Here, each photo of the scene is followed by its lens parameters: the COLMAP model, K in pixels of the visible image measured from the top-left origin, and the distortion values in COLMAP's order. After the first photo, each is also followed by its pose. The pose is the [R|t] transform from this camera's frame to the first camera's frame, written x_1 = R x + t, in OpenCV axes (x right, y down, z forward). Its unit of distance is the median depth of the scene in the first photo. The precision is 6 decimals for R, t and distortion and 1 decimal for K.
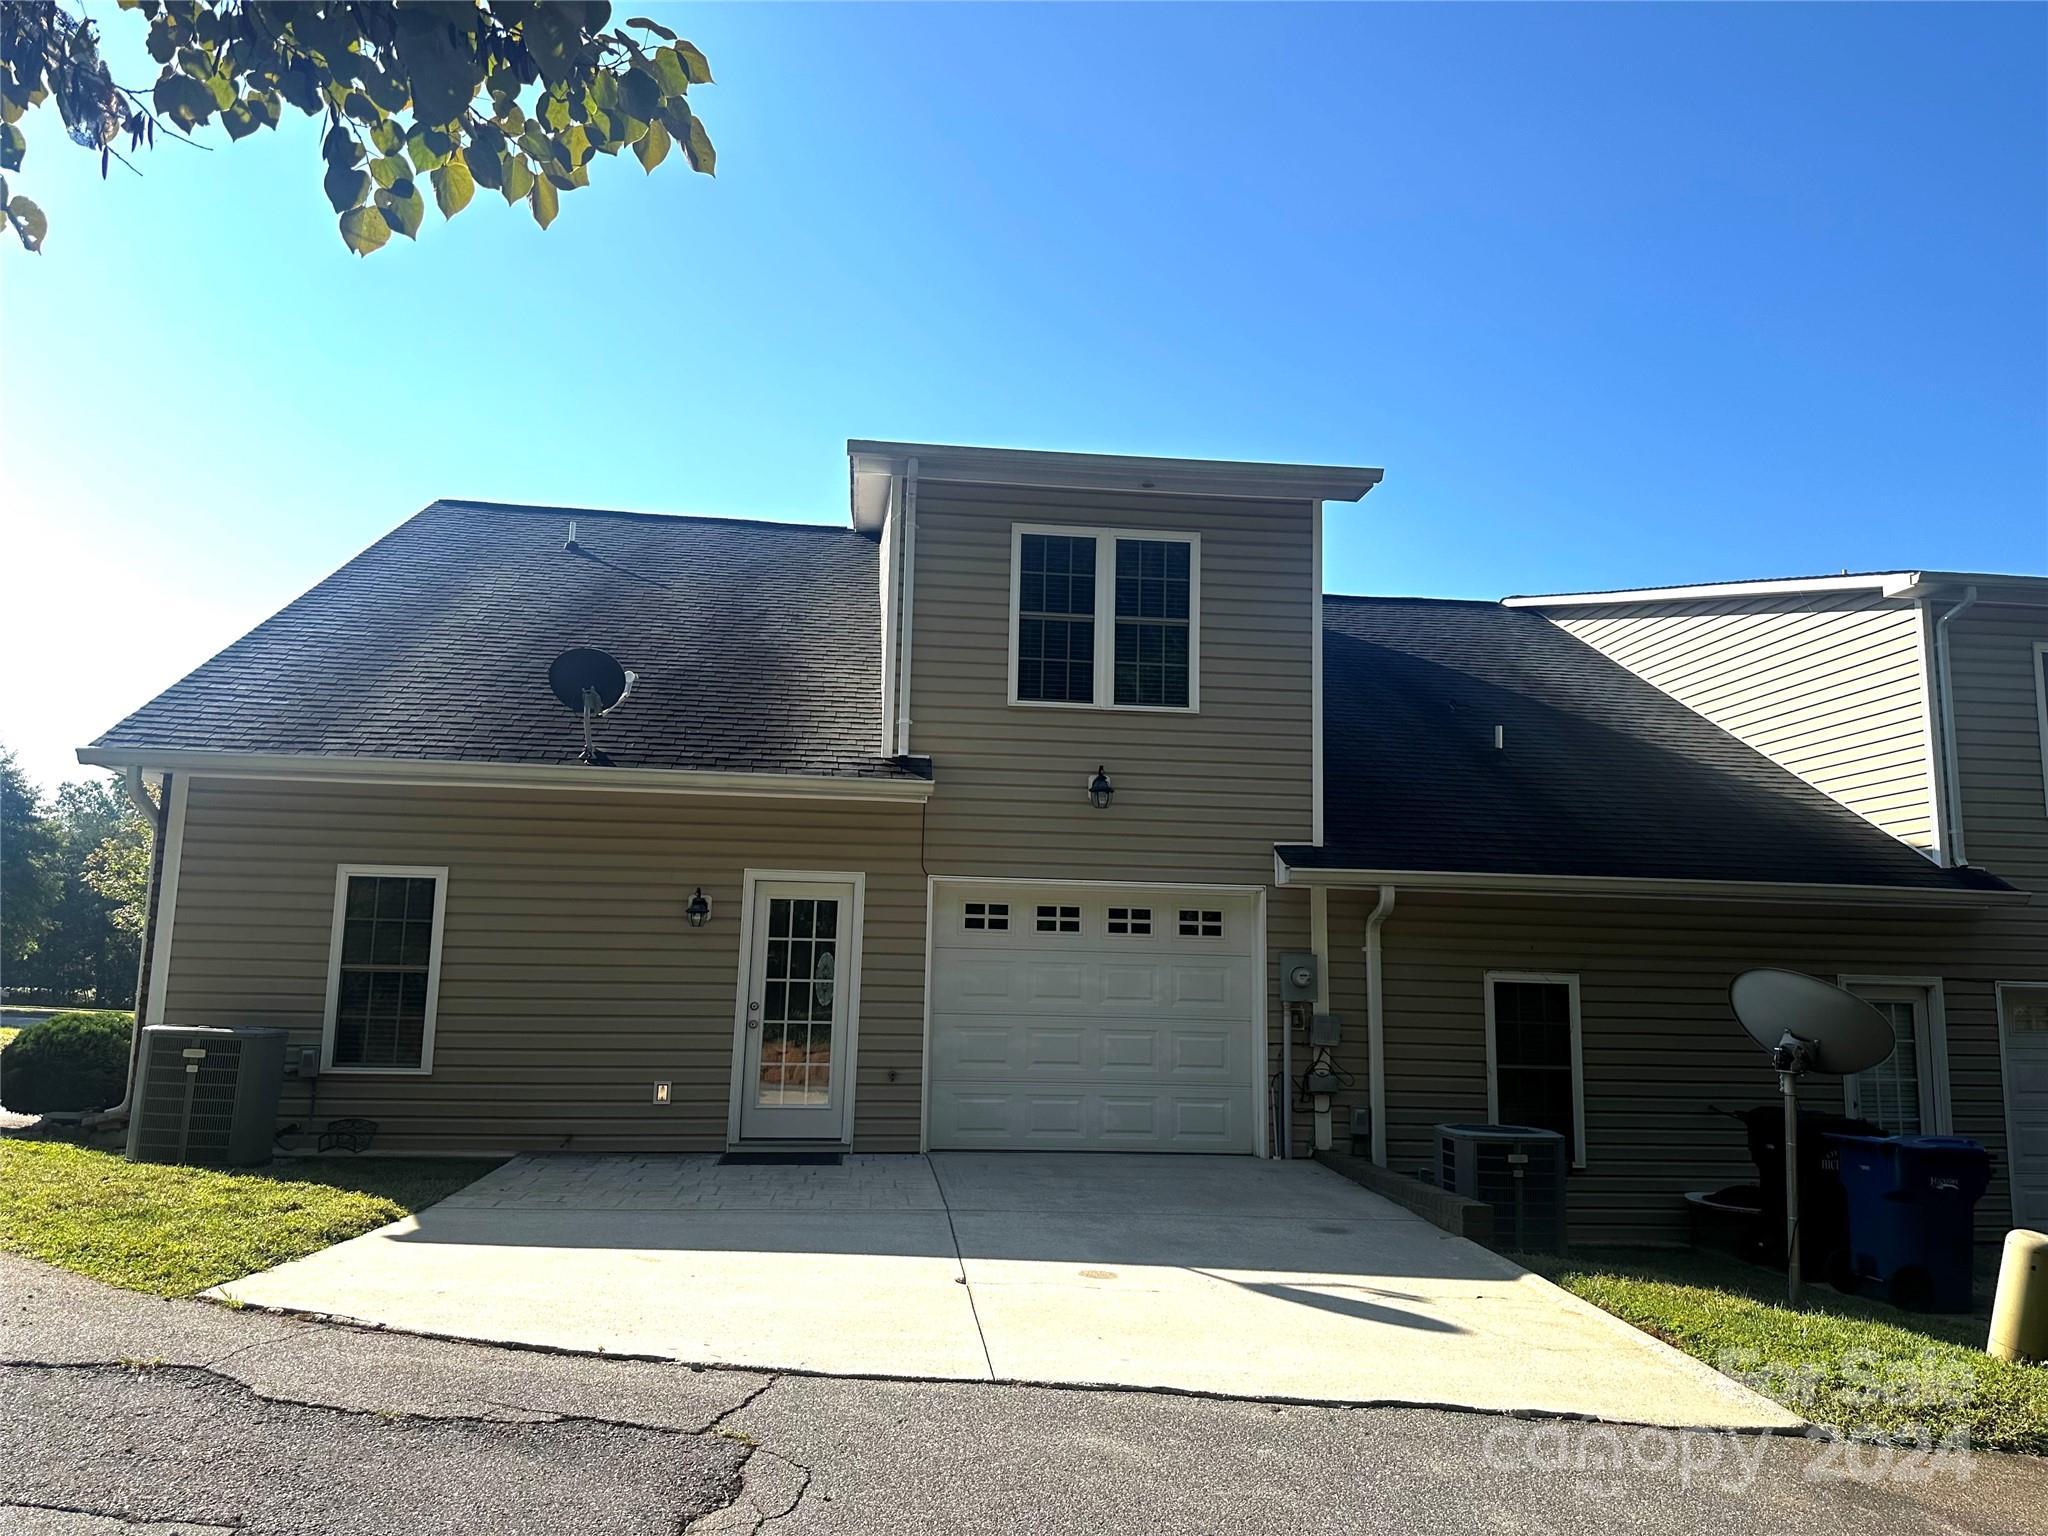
lens RADIAL K [[1450.5, 0, 1013.0], [0, 1450.5, 709.2], [0, 0, 1]] dist [0.058427, -0.056579]
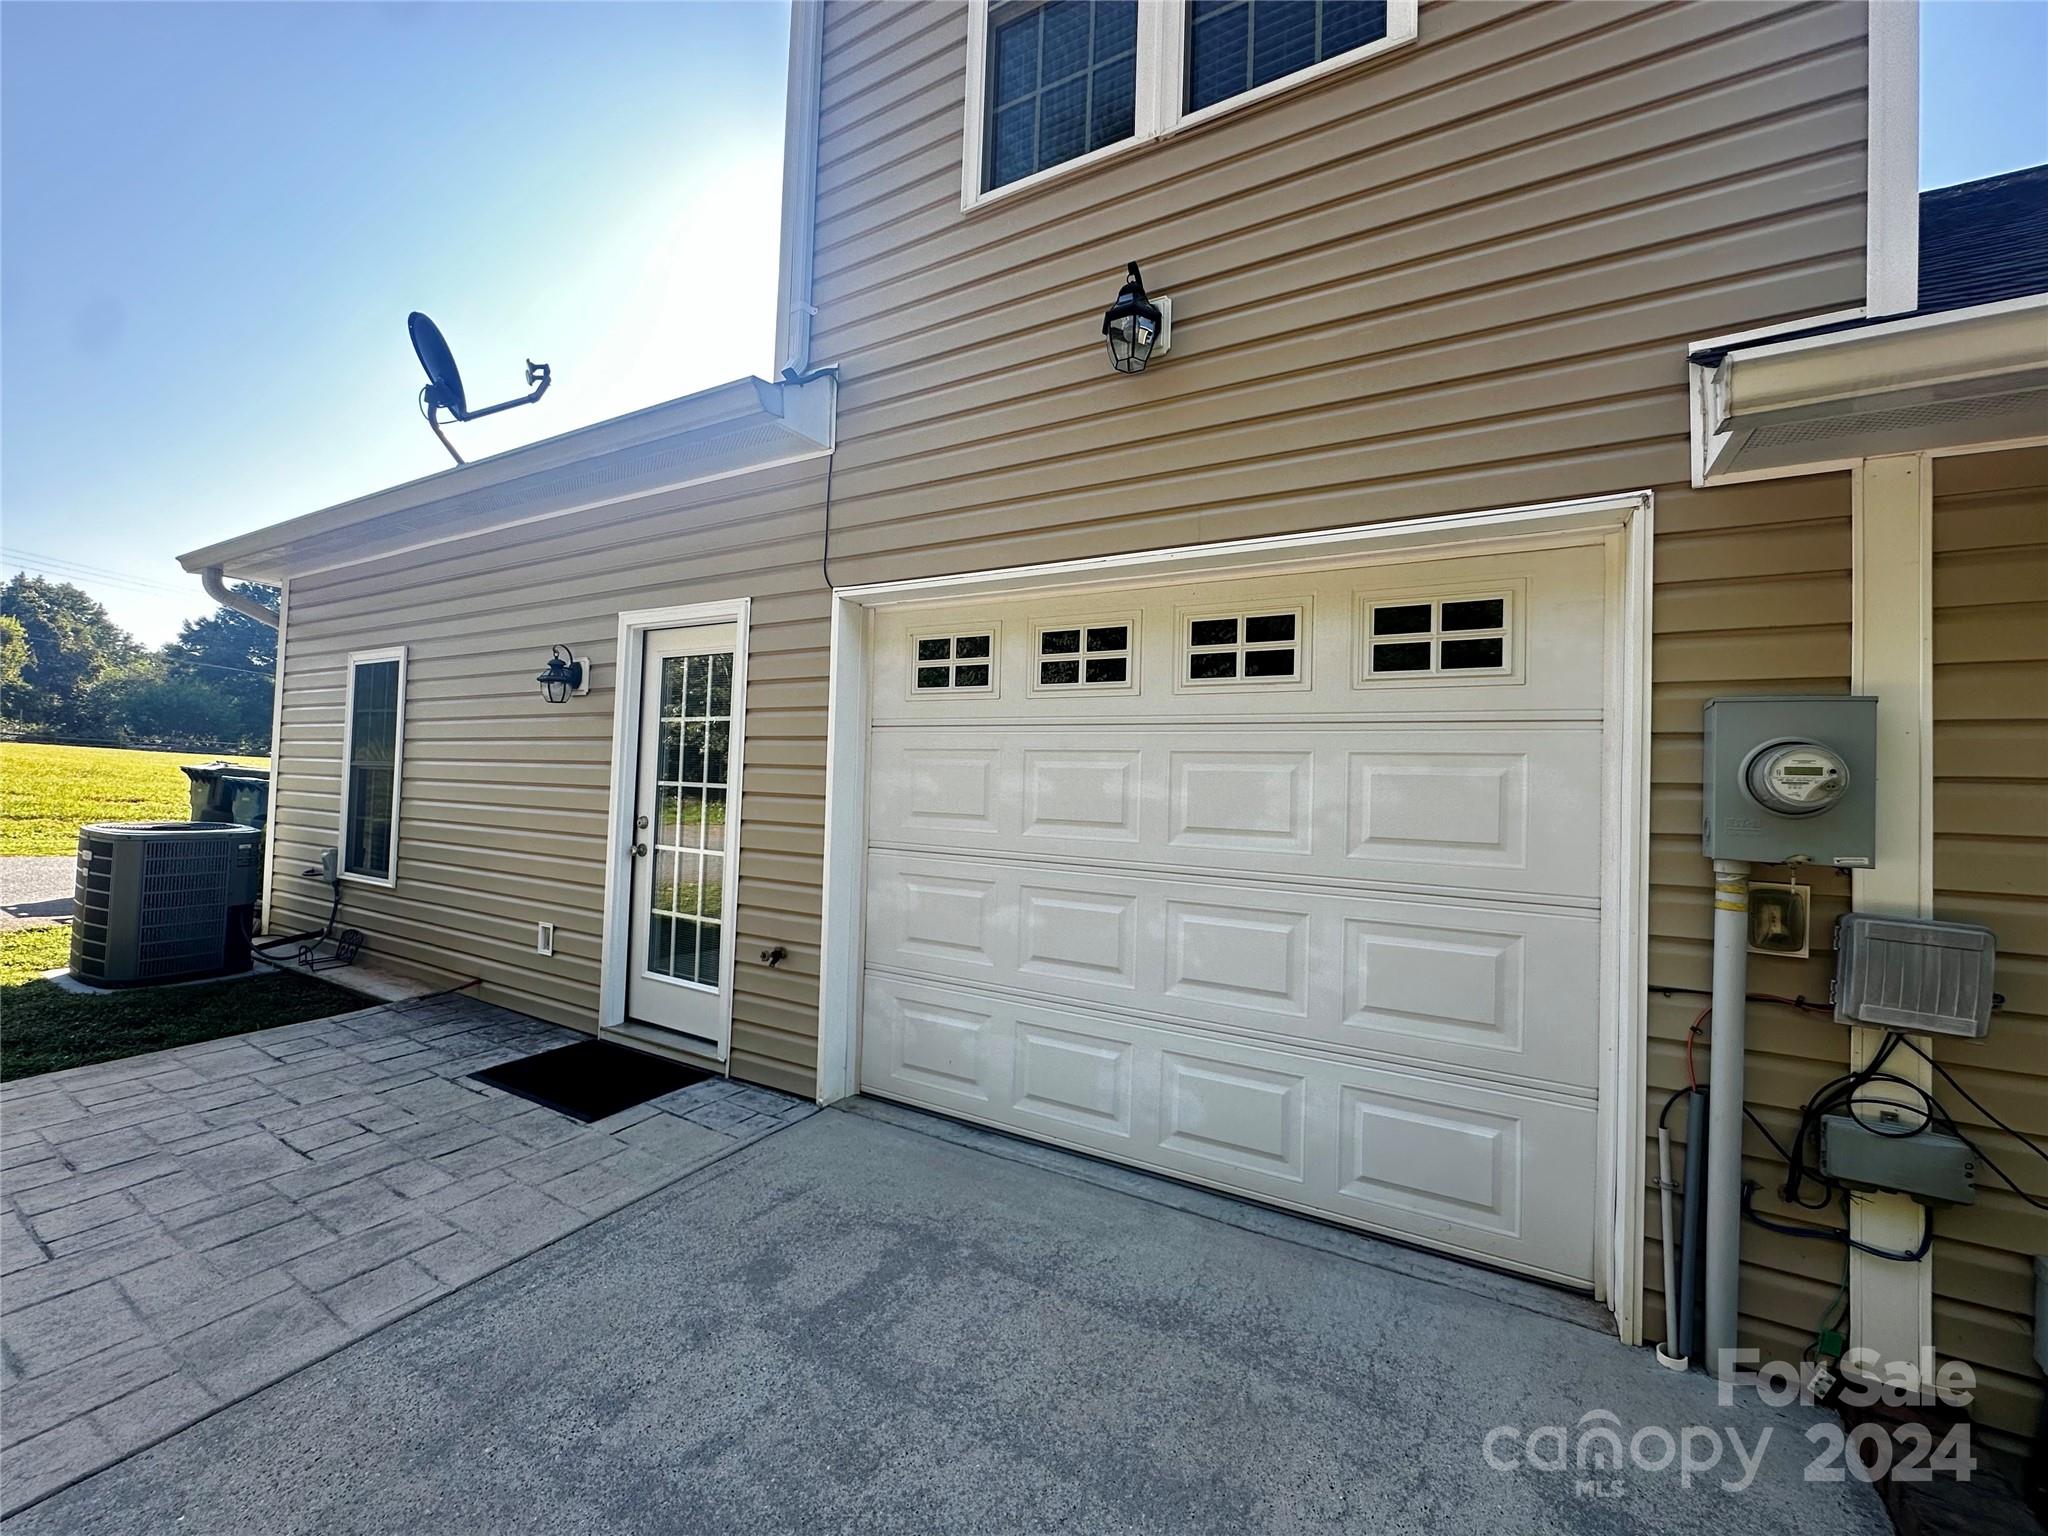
lens RADIAL K [[823.9, 0, 1024.4], [0, 823.9, 762.8], [0, 0, 1]] dist [-0.010547, 0.001639]
pose [[0.817117, -0.012757, -0.576330, 0.165213], [0.091610, 0.989924, 0.107971, 0.148746], [0.569146, -0.141023, 0.810053, 0.779317]]
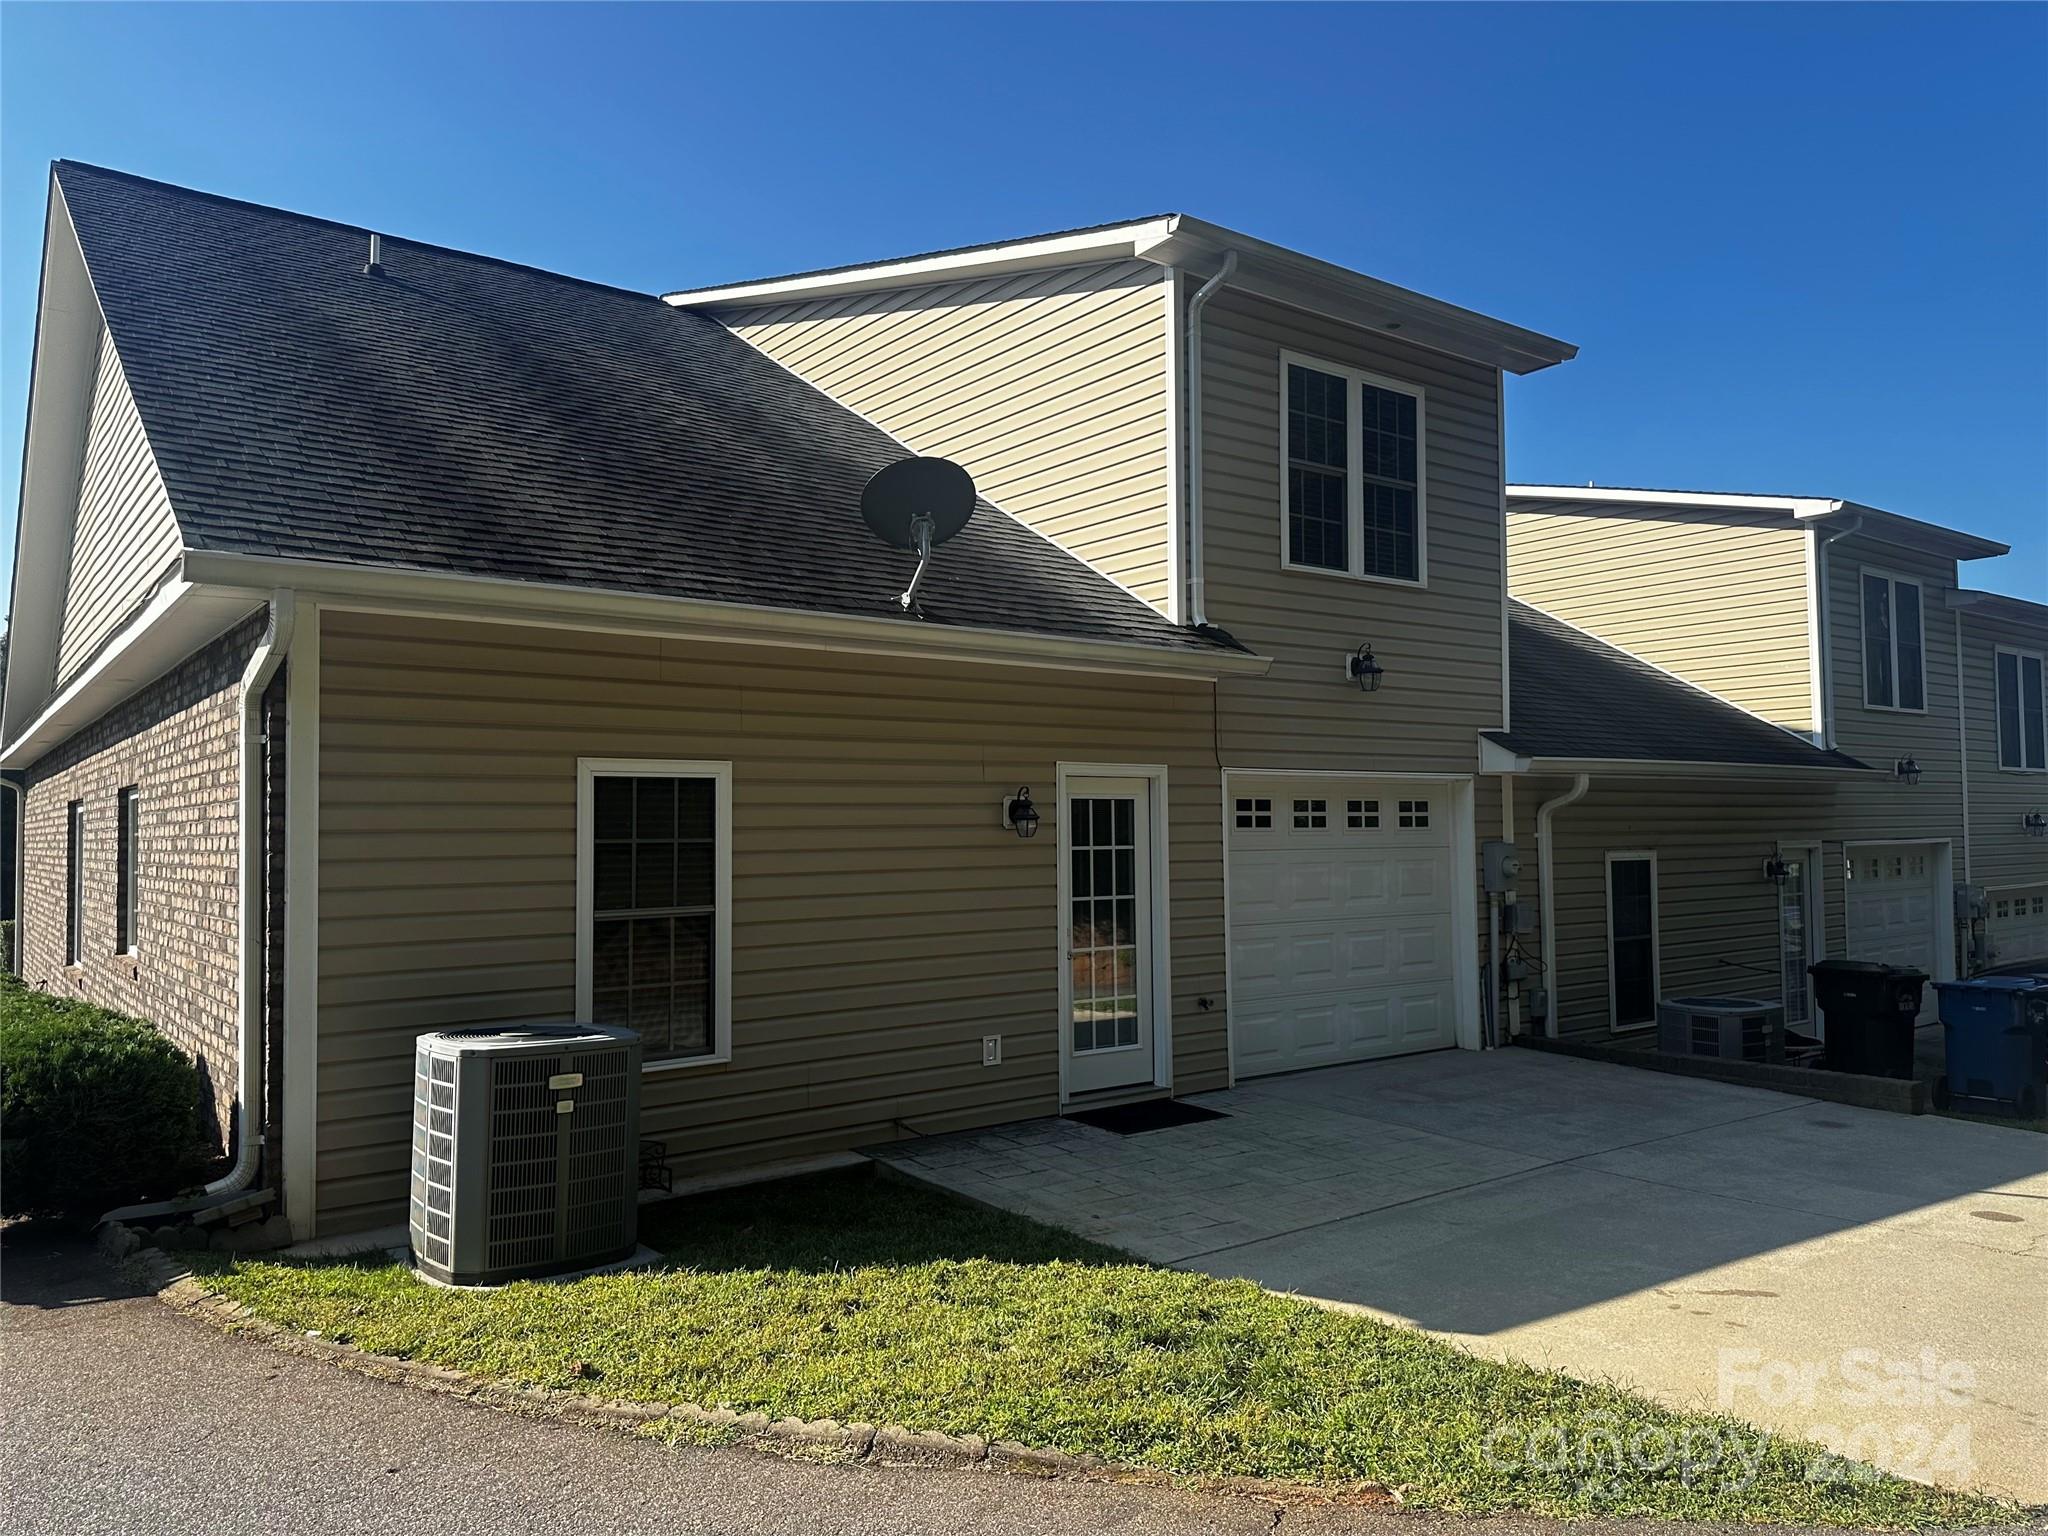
lens RADIAL K [[1450.5, 0, 1013.4], [0, 1450.5, 749.0], [0, 0, 1]] dist [0.058427, -0.056579]
pose [[0.851500, -0.001420, 0.524352, -0.592837], [-0.067165, 0.991463, 0.111754, 0.017946], [-0.520034, -0.130377, 0.844136, 0.350259]]
